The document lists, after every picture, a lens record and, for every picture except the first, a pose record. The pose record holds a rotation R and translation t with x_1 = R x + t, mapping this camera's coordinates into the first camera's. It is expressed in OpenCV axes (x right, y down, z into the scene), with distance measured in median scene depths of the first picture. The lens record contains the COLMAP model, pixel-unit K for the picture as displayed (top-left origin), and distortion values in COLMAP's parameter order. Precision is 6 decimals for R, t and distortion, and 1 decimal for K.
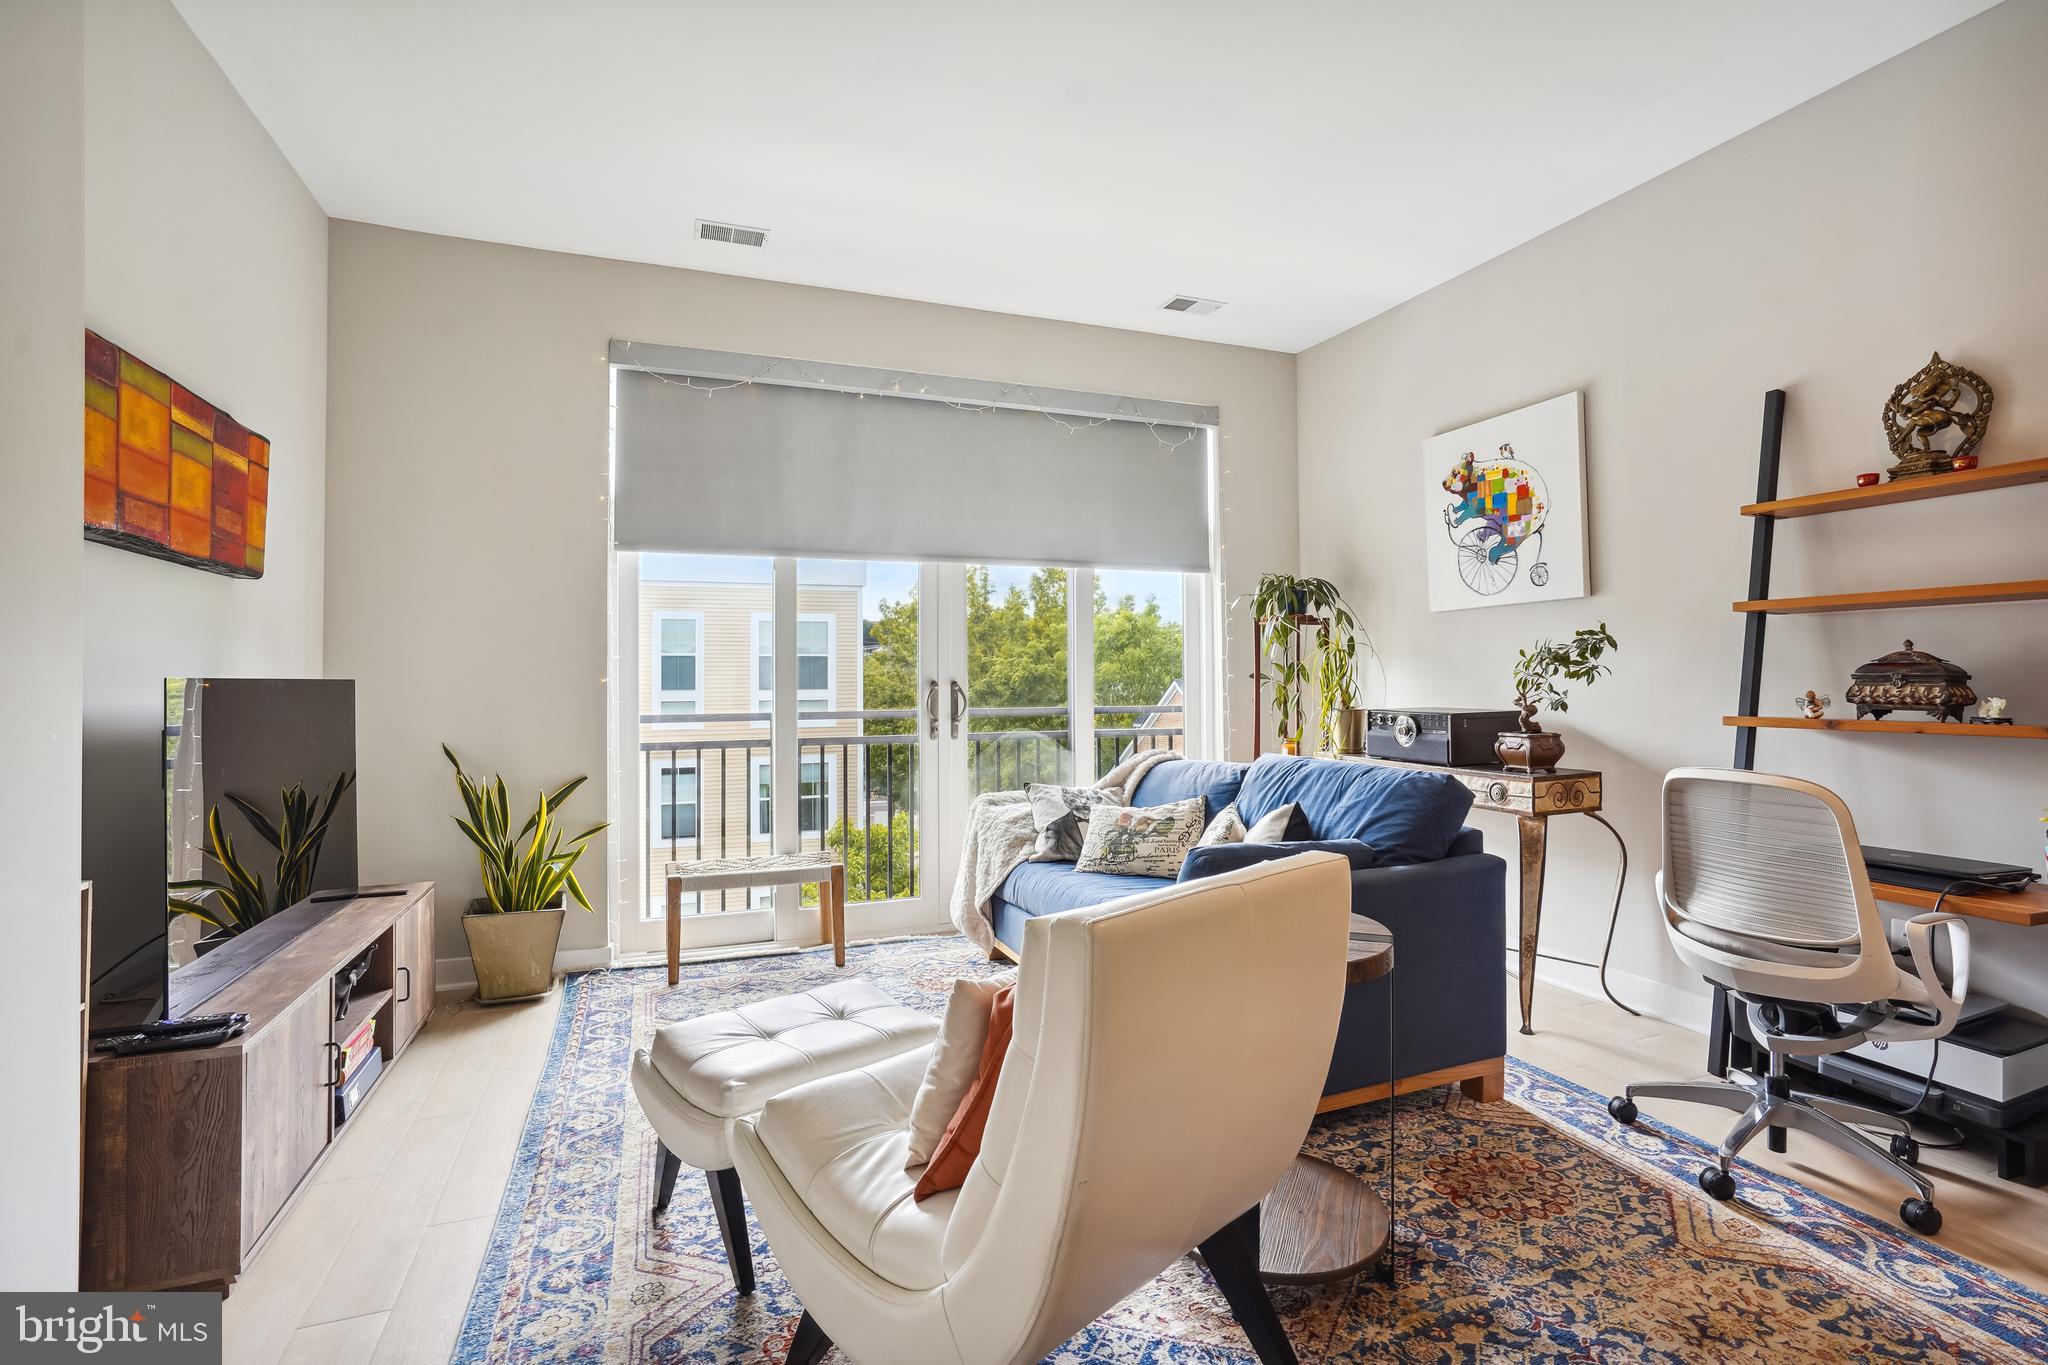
lens RADIAL K [[941.6, 0, 1029.4], [0, 941.6, 676.6], [0, 0, 1]] dist [-0.030179, 0.009251]
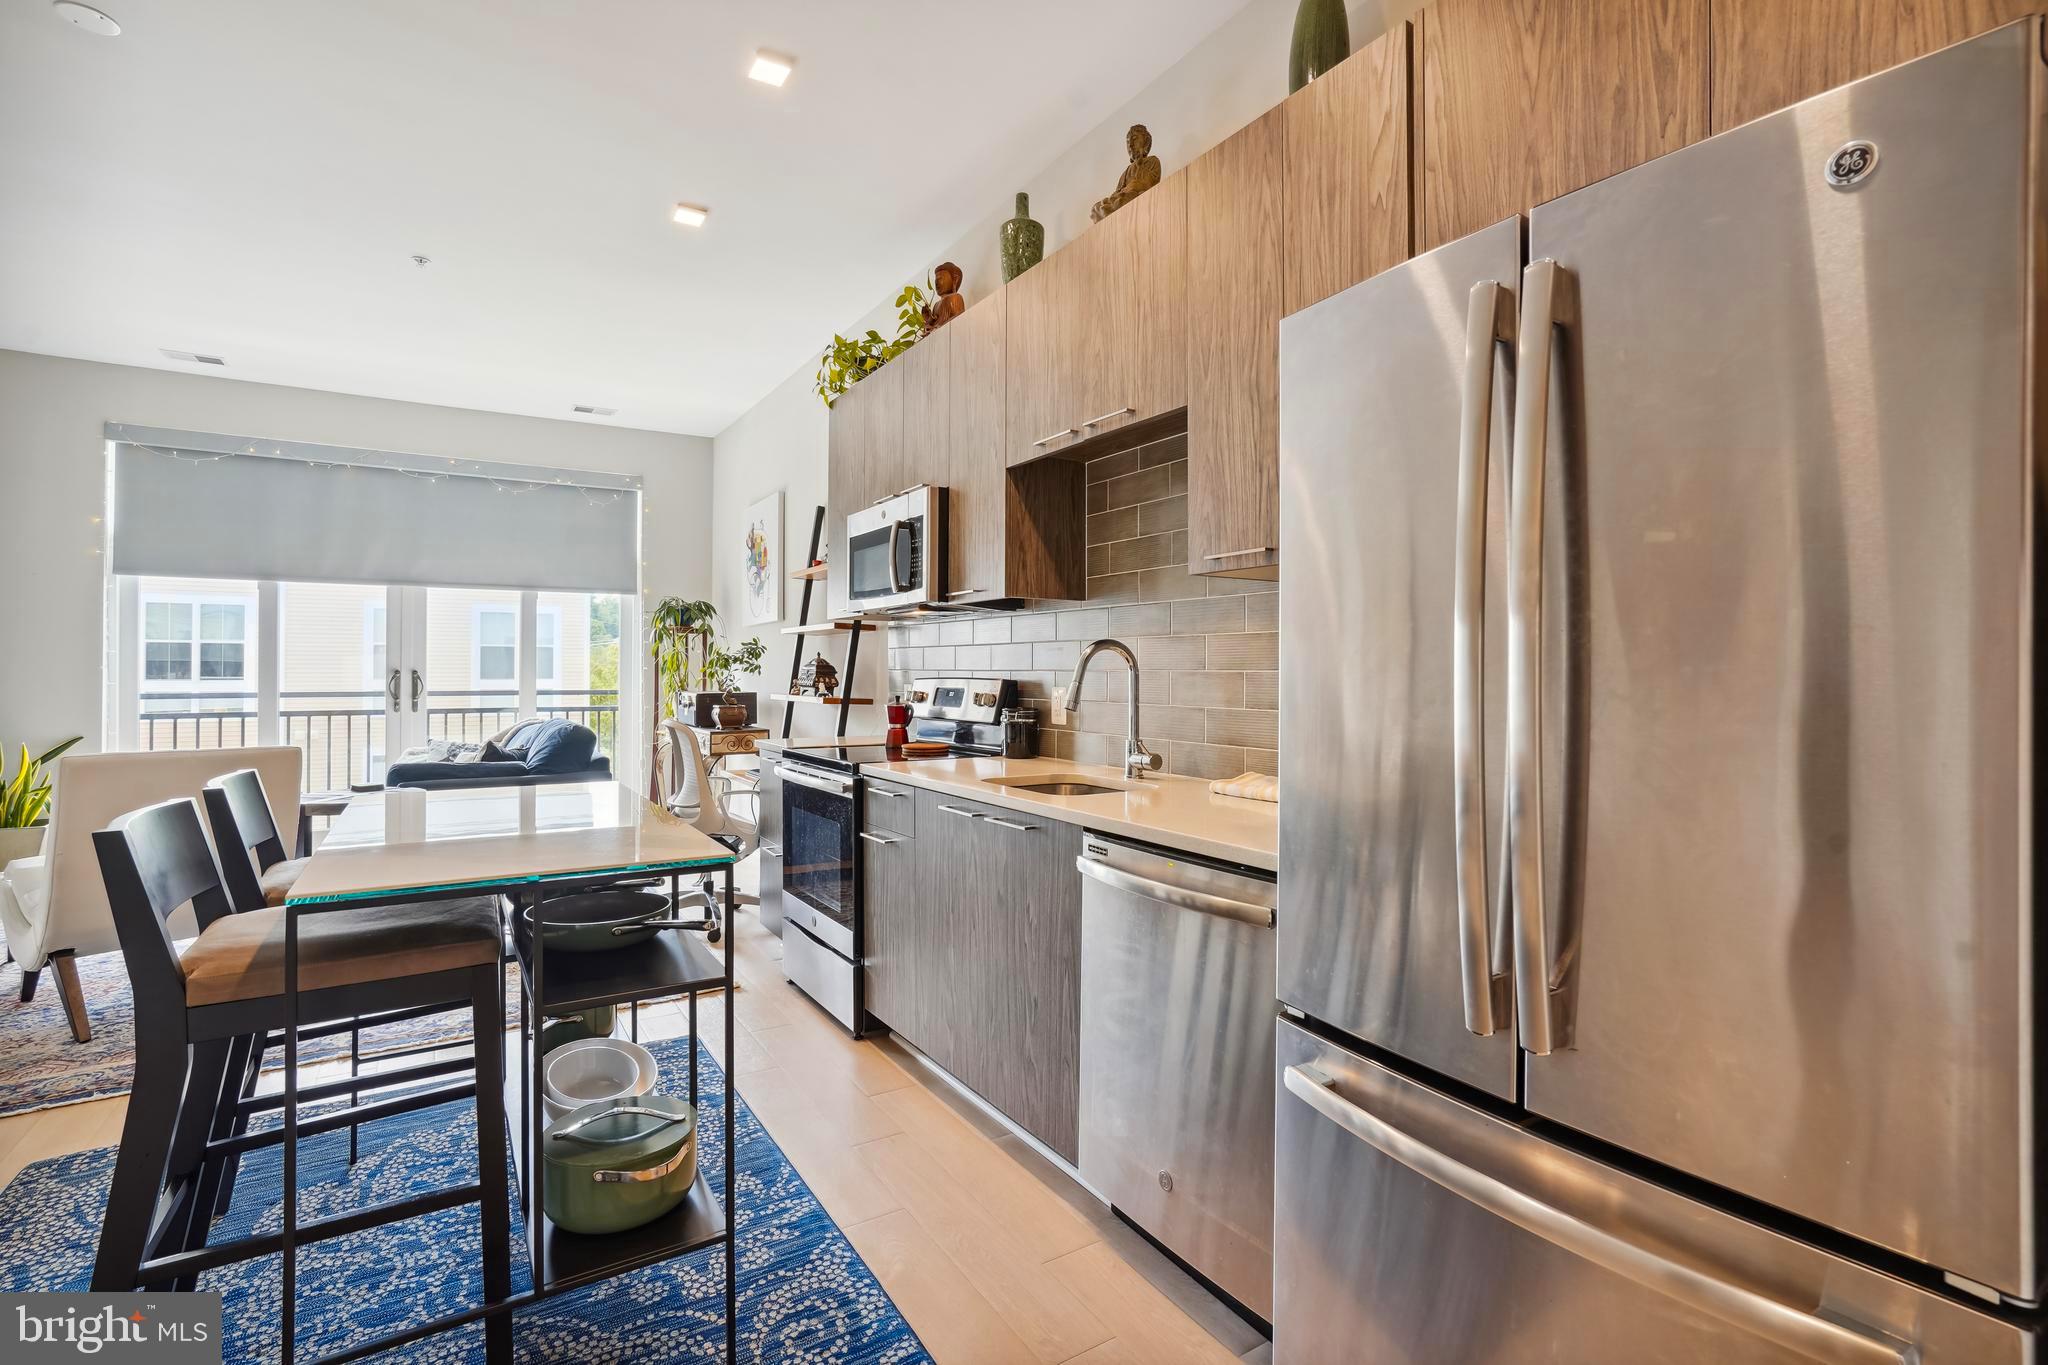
lens RADIAL K [[941.6, 0, 1031.8], [0, 941.6, 672.3], [0, 0, 1]] dist [-0.030179, 0.009251]
pose [[0.981266, 0.007317, 0.192521, 0.627040], [-0.008050, 0.999963, 0.003027, -0.005204], [-0.192491, -0.004521, 0.981288, -0.597742]]
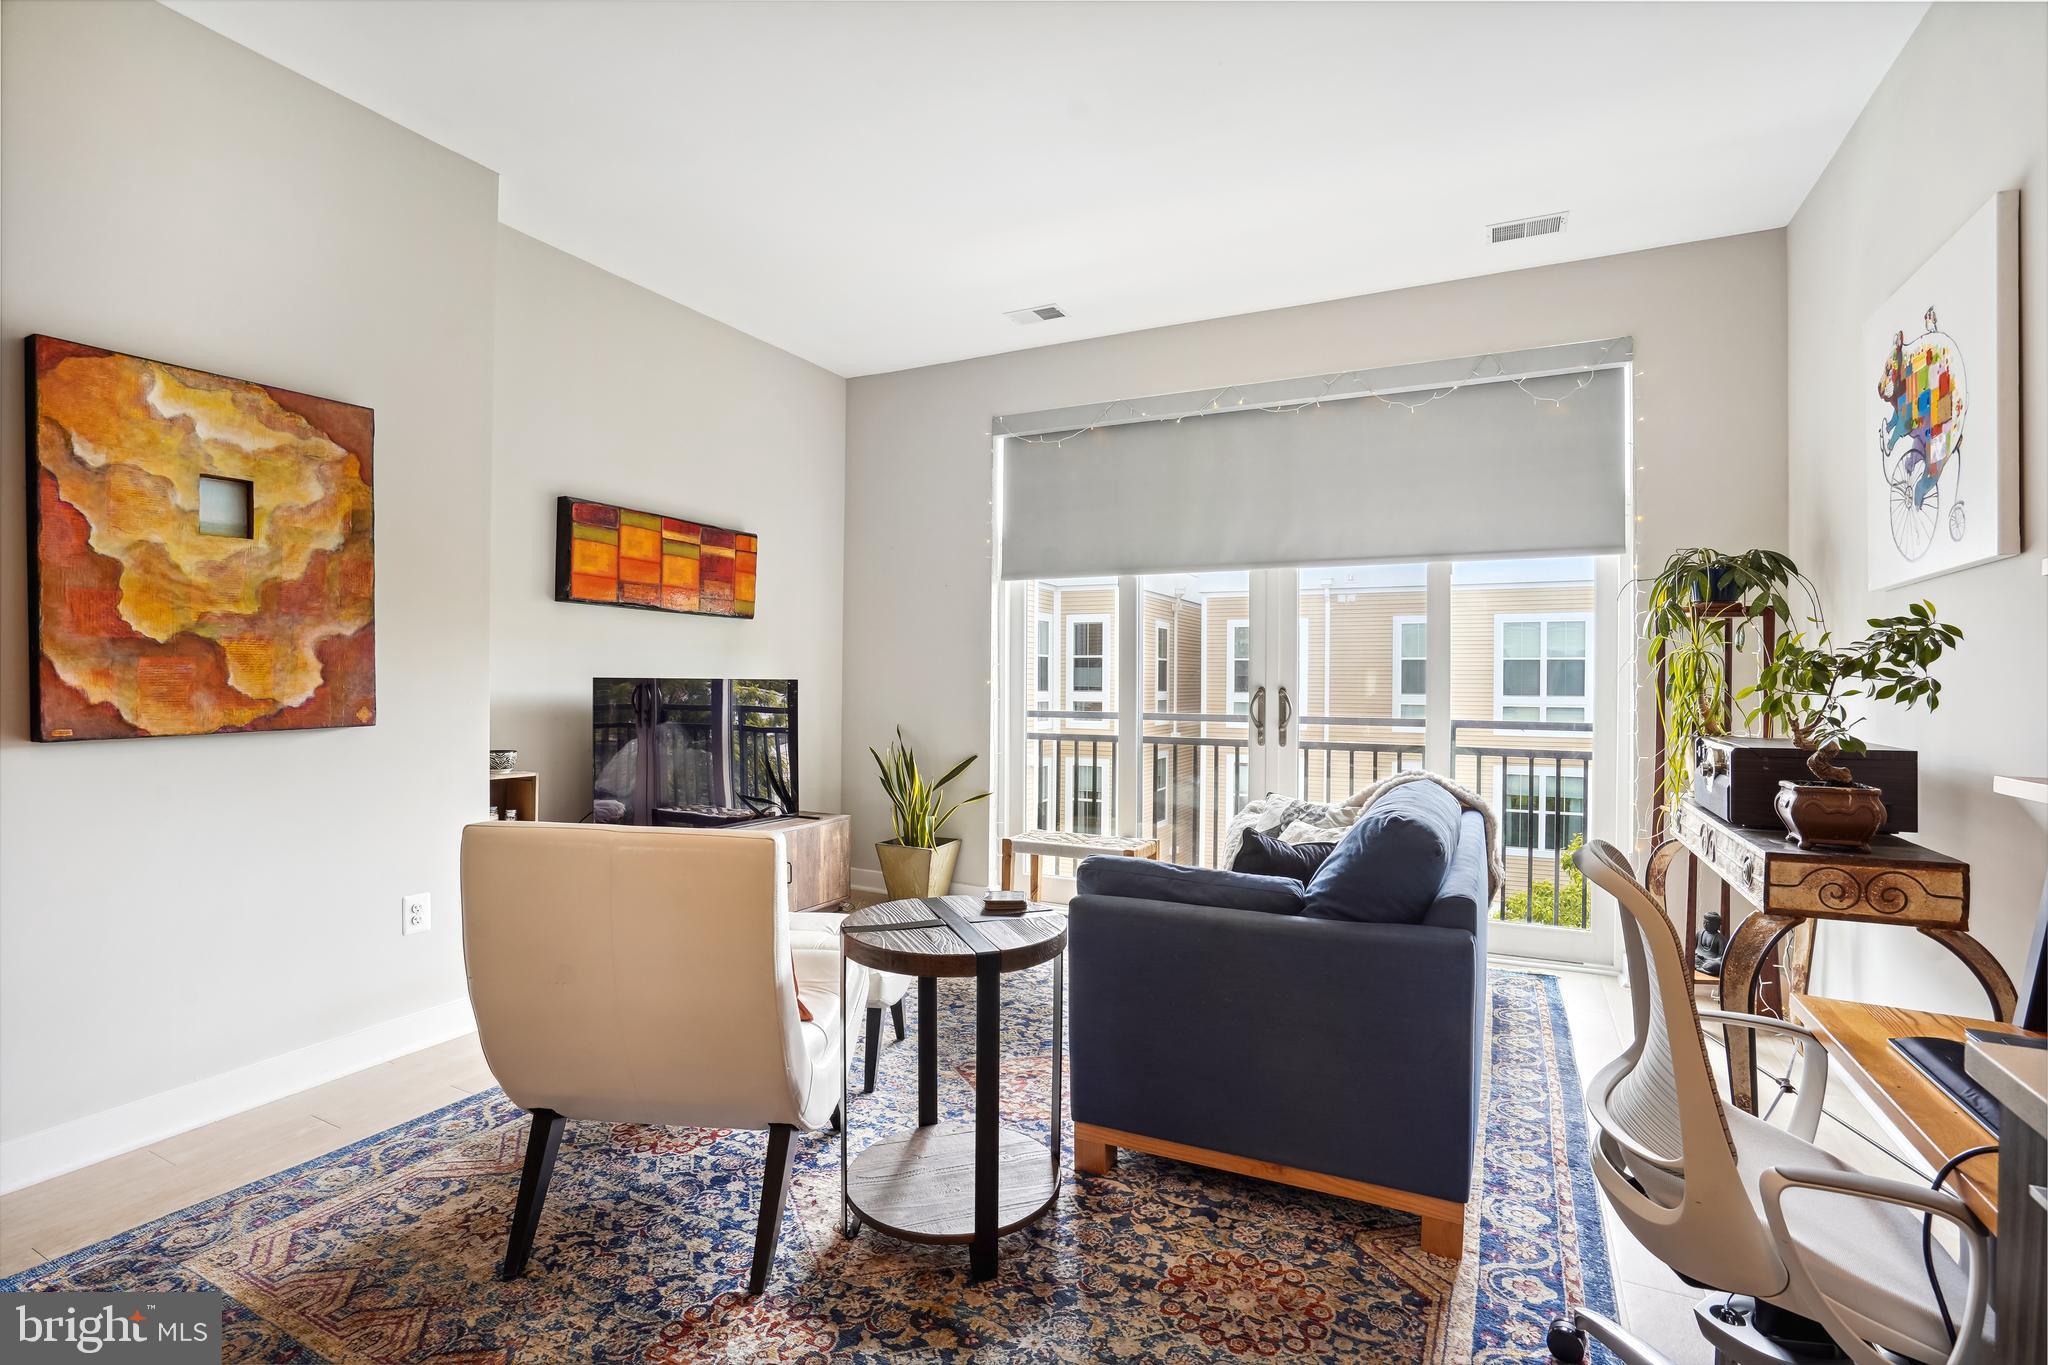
lens RADIAL K [[941.6, 0, 1034.6], [0, 941.6, 681.2], [0, 0, 1]] dist [-0.030179, 0.009251]
pose [[0.673588, 0.011334, -0.739020, 0.539733], [-0.009883, 0.999931, 0.006327, -0.006218], [0.739041, 0.003042, 0.673653, 0.163967]]
